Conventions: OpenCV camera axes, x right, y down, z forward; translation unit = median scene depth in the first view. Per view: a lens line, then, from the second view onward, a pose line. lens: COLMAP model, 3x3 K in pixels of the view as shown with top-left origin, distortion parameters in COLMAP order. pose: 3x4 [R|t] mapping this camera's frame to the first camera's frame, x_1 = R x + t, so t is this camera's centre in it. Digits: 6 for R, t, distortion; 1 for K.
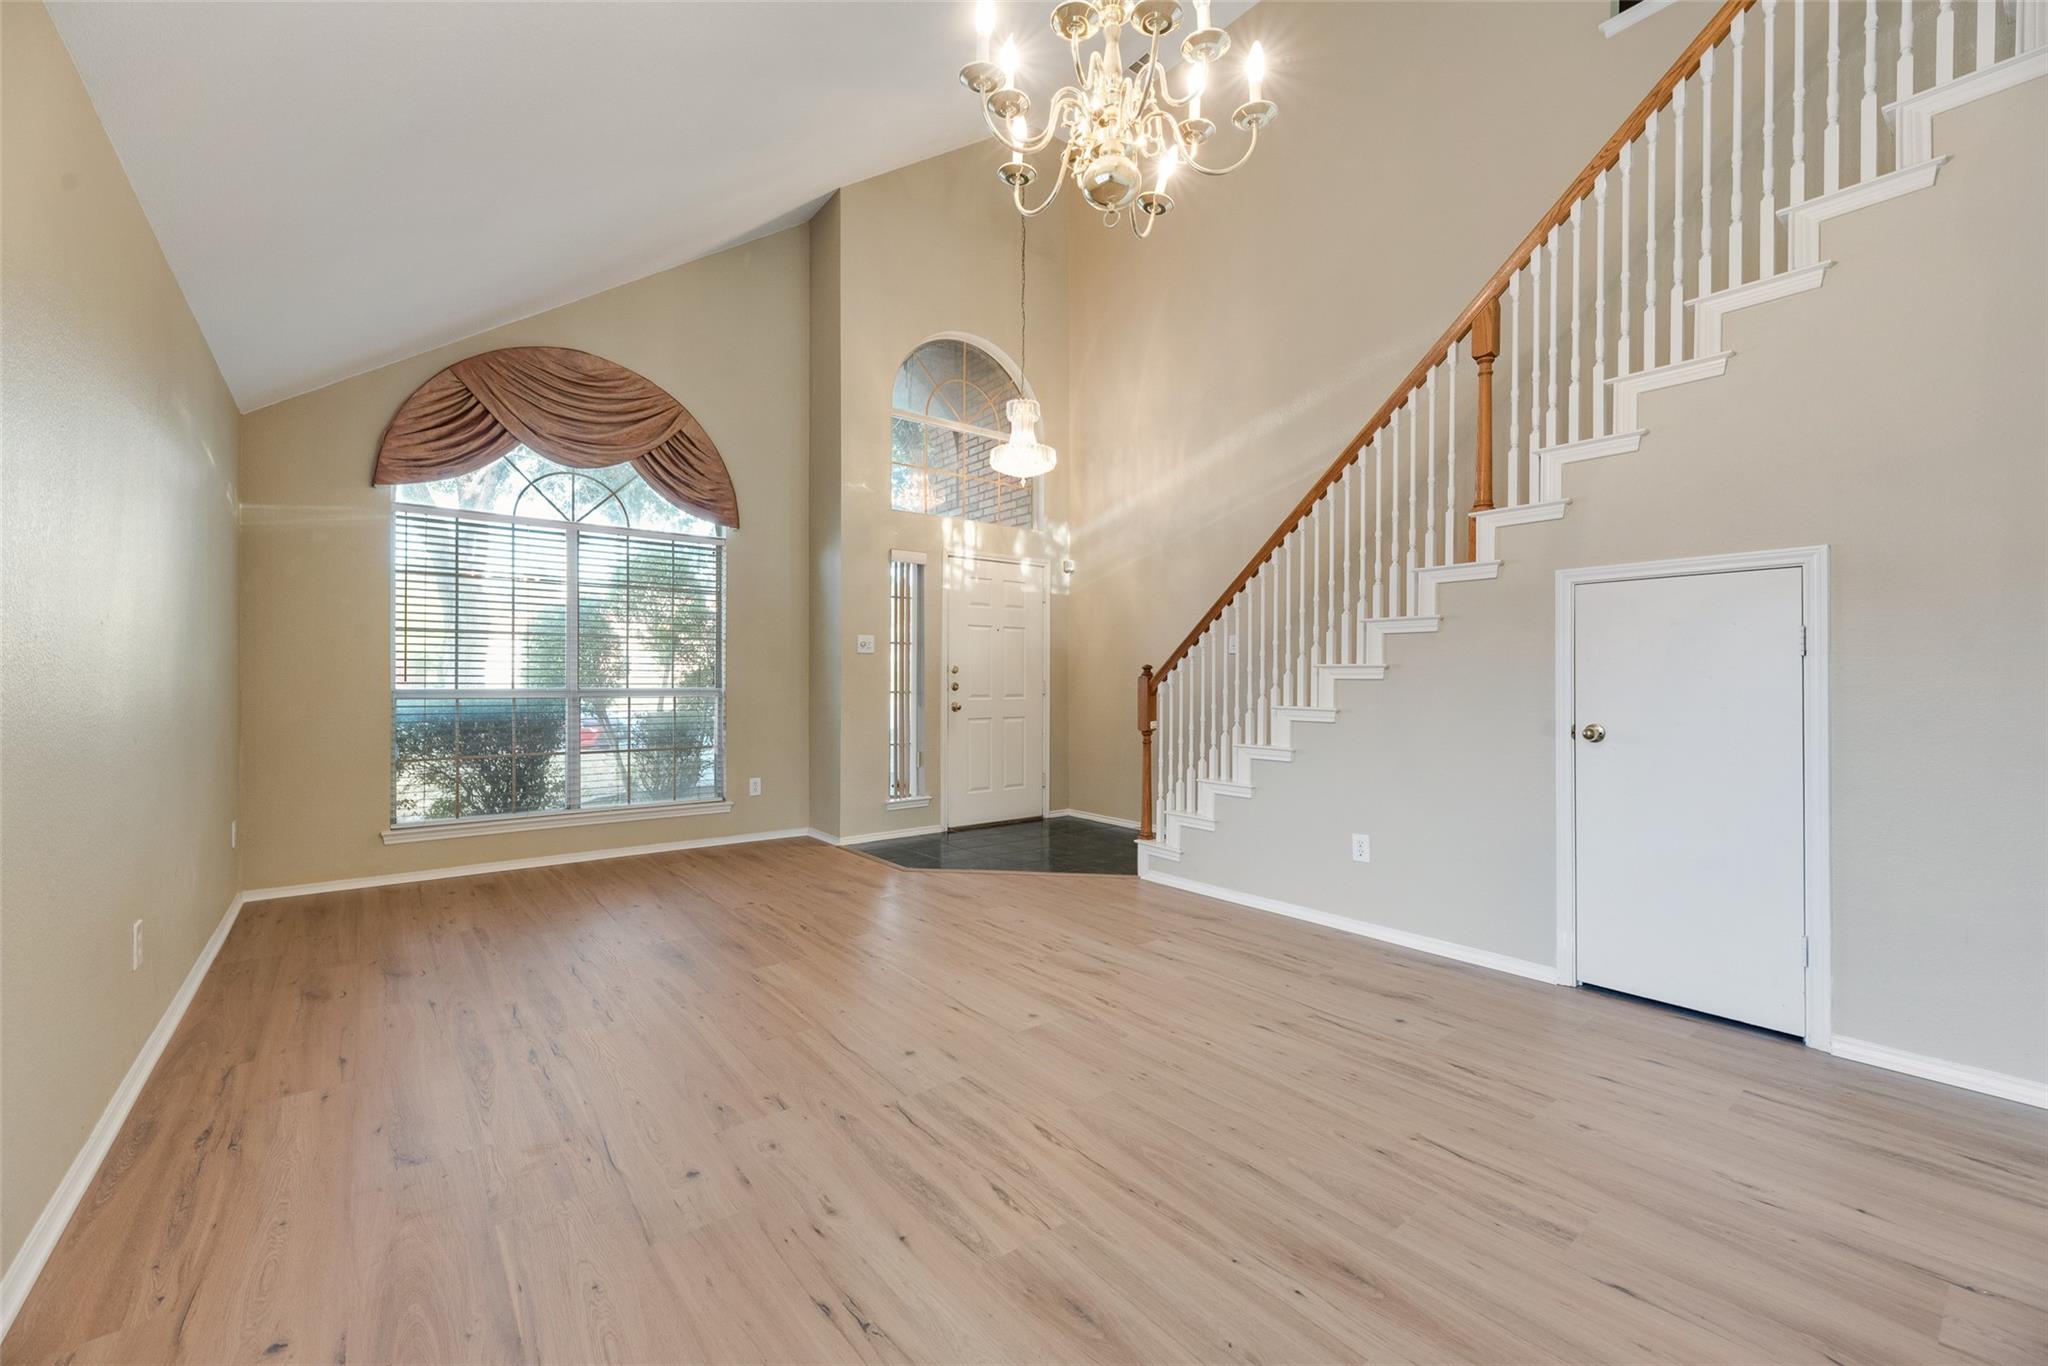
lens RADIAL K [[827.4, 0, 1029.6], [0, 827.4, 688.6], [0, 0, 1]] dist [0.008405, 0.000053]
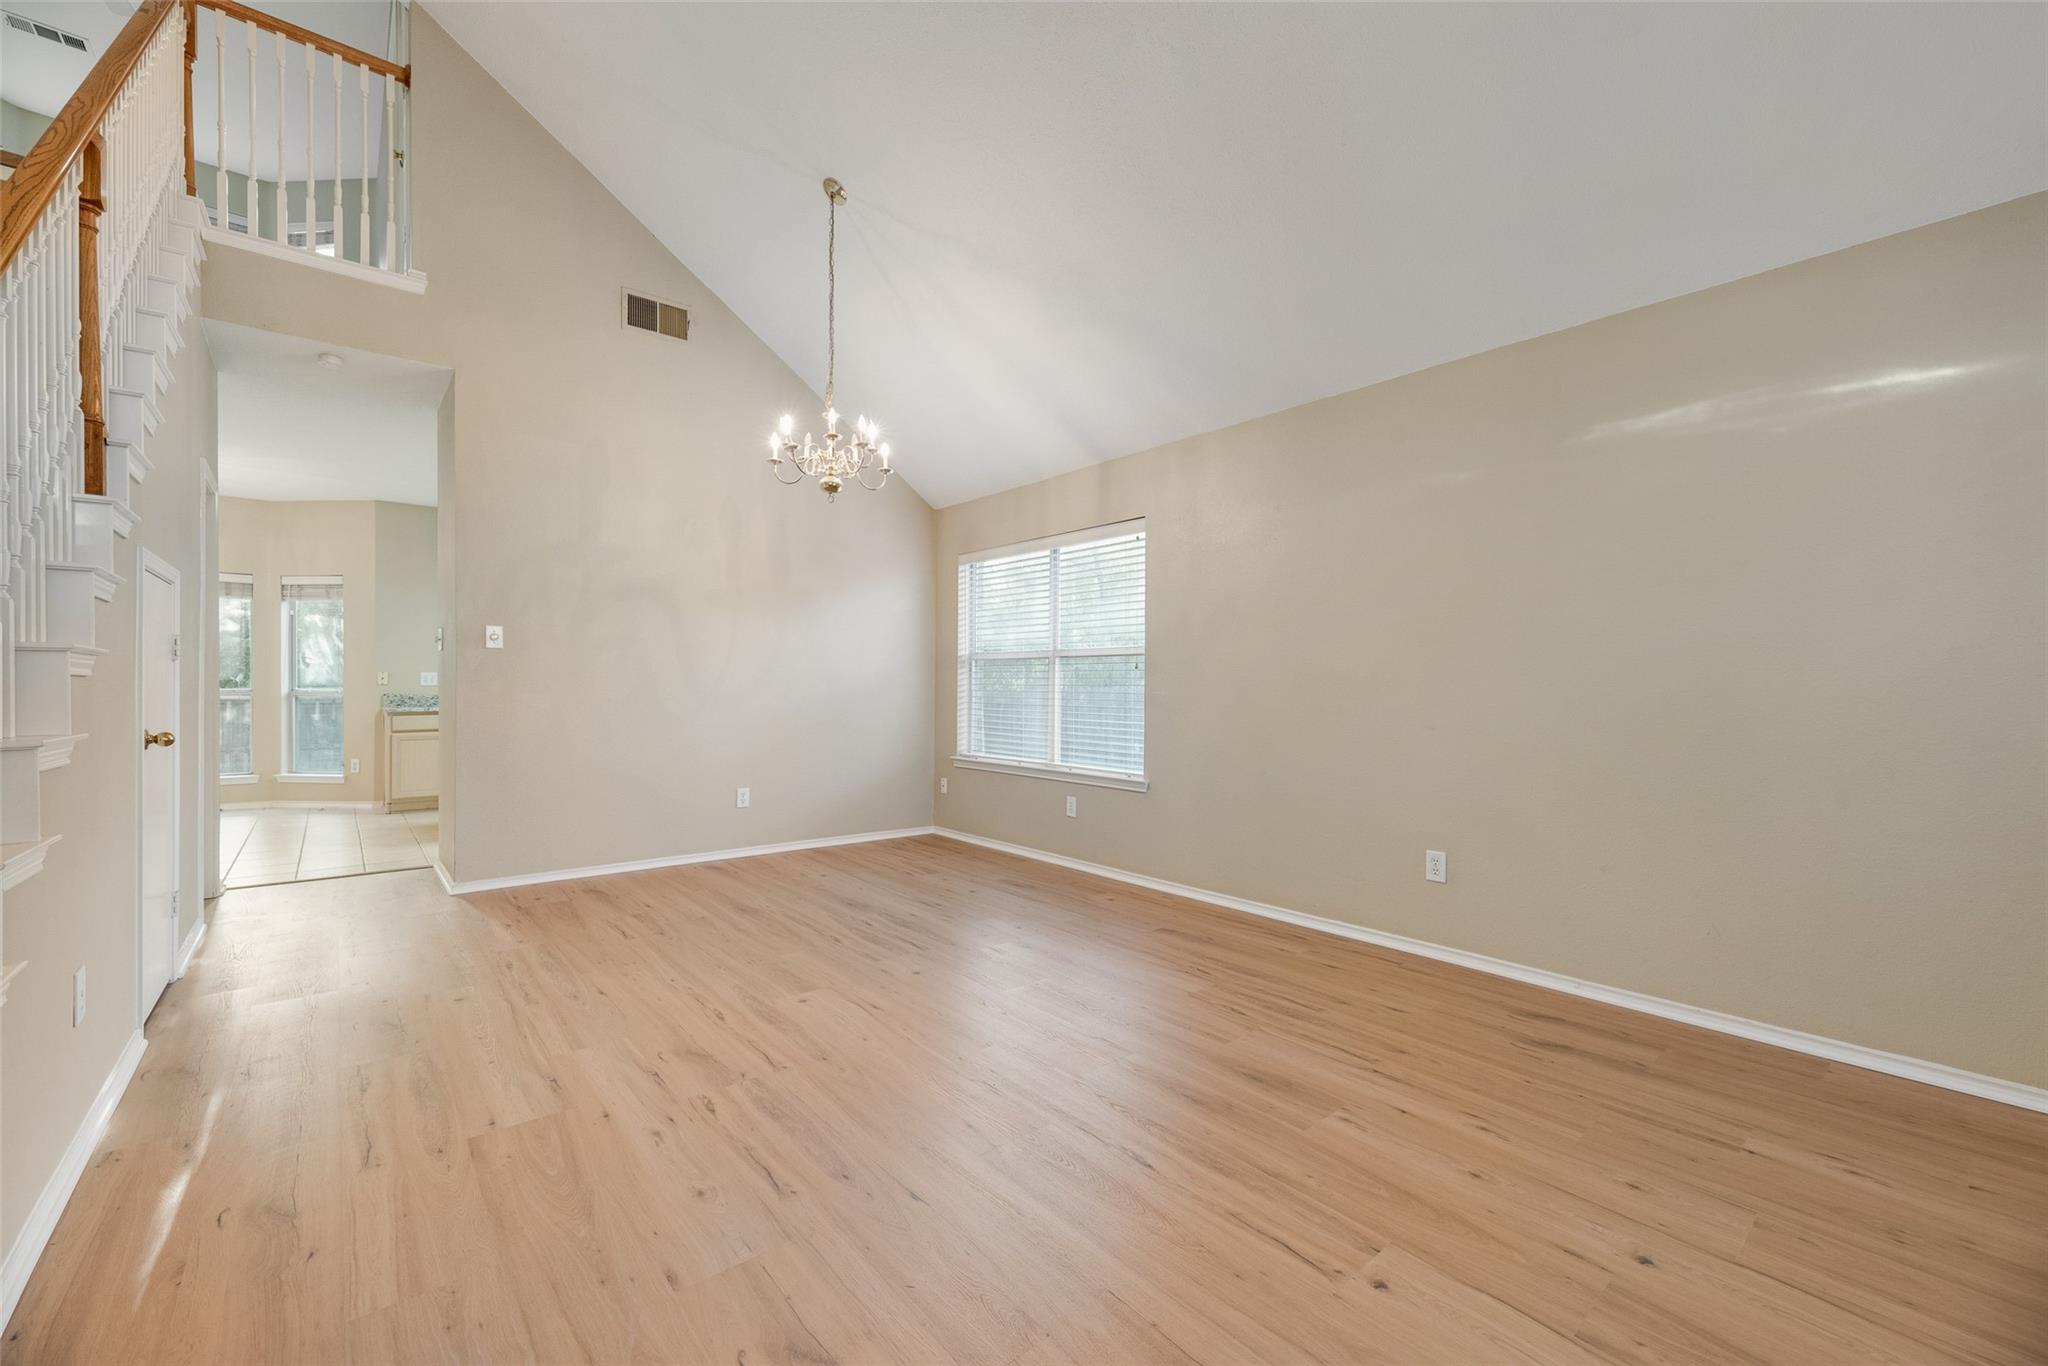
lens RADIAL K [[827.4, 0, 1029.6], [0, 827.4, 688.6], [0, 0, 1]] dist [0.008405, 0.000053]
pose [[-0.999513, -0.006367, -0.030552, -0.251901], [-0.006634, 0.999941, 0.008646, -0.015858], [0.030495, 0.008845, -0.999496, 2.070358]]
